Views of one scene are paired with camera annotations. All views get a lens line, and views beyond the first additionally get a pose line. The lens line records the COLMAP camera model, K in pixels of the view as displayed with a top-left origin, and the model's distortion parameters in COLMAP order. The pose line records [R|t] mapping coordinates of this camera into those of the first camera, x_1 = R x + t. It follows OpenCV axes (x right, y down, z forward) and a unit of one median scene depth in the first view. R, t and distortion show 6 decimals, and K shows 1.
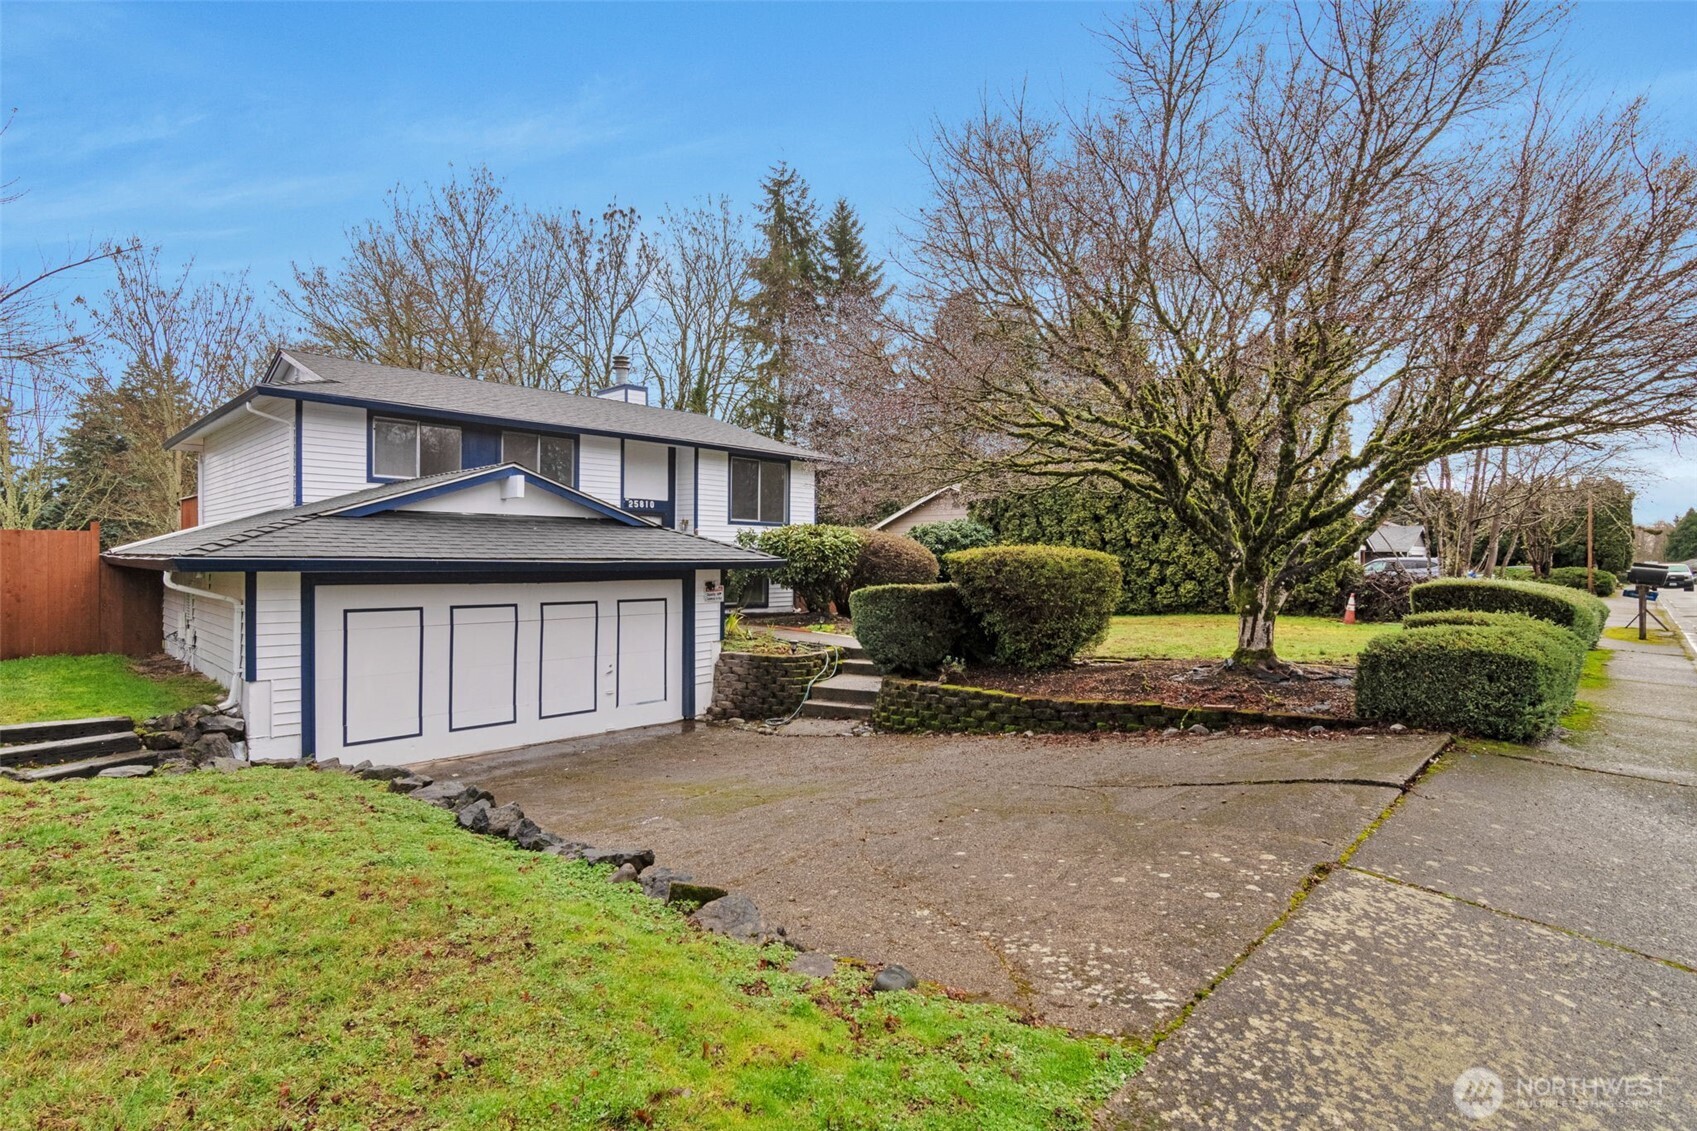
lens RADIAL K [[840.2, 0, 846.9], [0, 840.2, 561.1], [0, 0, 1]] dist [-0.002377, 0.001676]
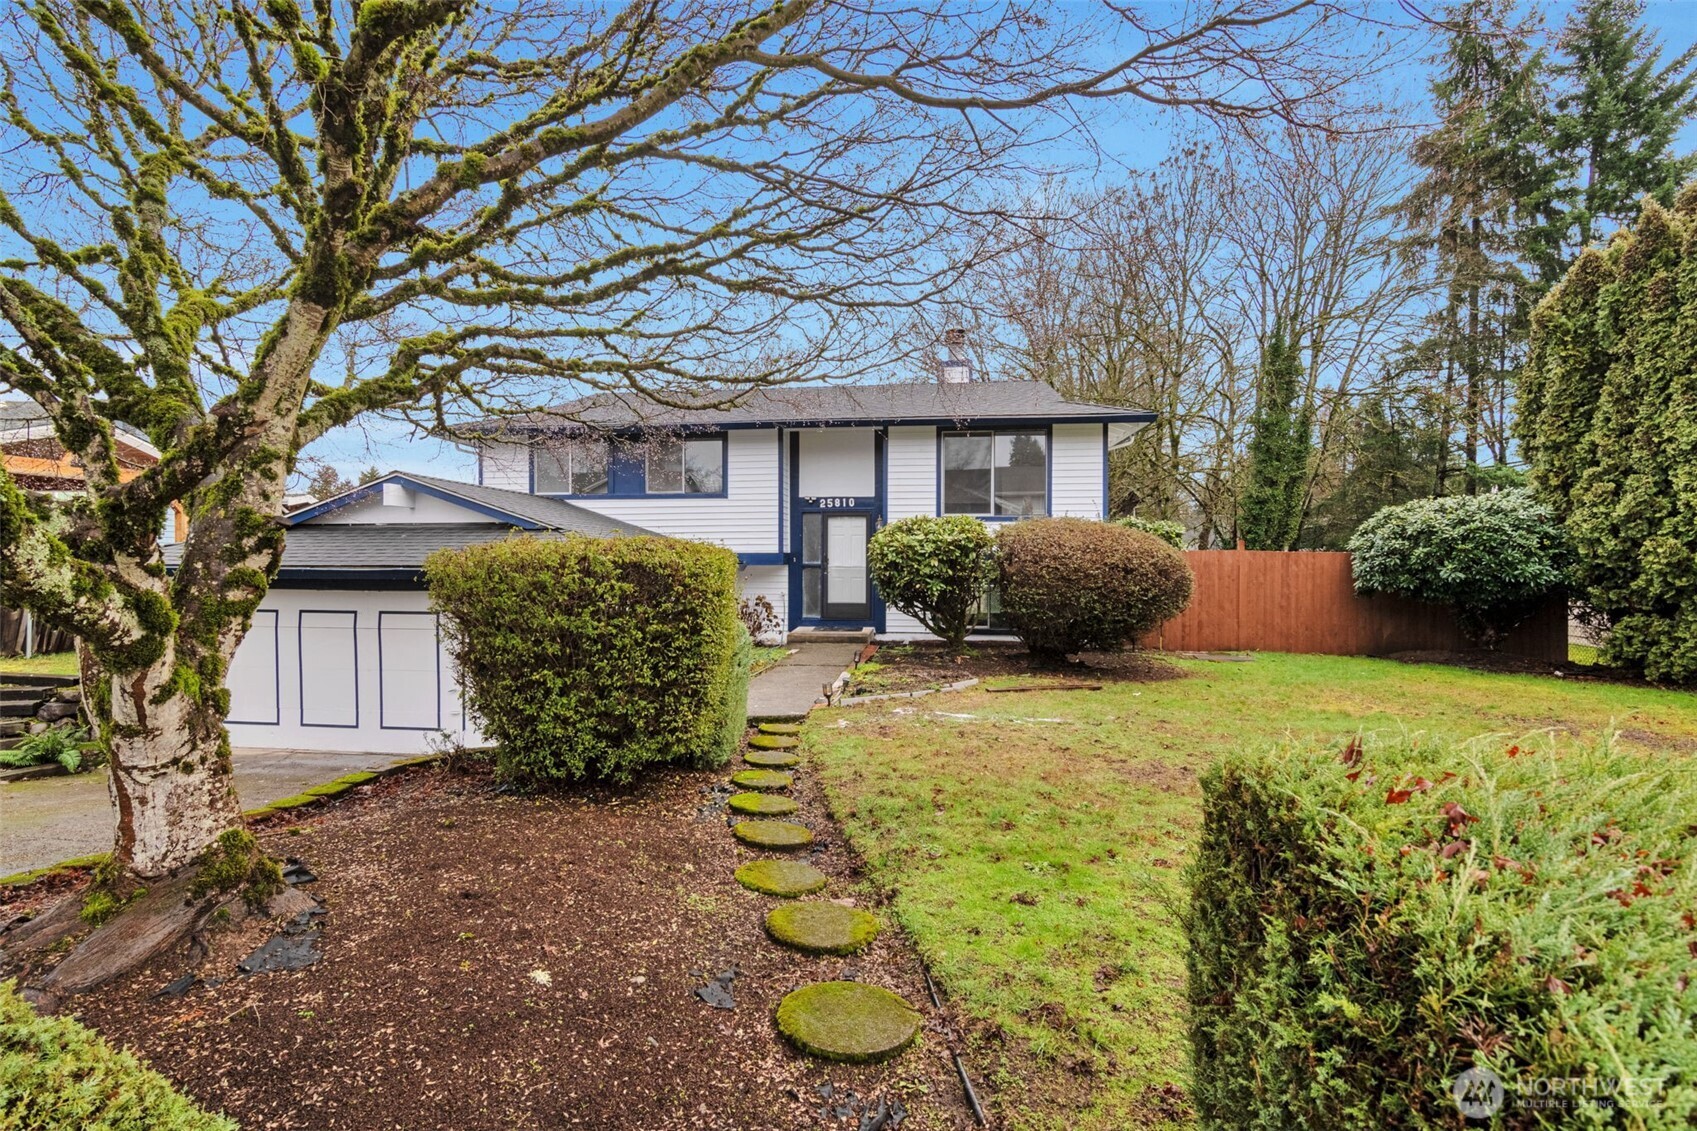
lens RADIAL K [[840.2, 0, 848.3], [0, 840.2, 567.8], [0, 0, 1]] dist [-0.002377, 0.001676]
pose [[0.575464, -0.001430, -0.817826, 0.444951], [-0.001961, 0.999993, -0.003128, 0.000334], [0.817825, 0.003404, 0.575457, 0.516094]]
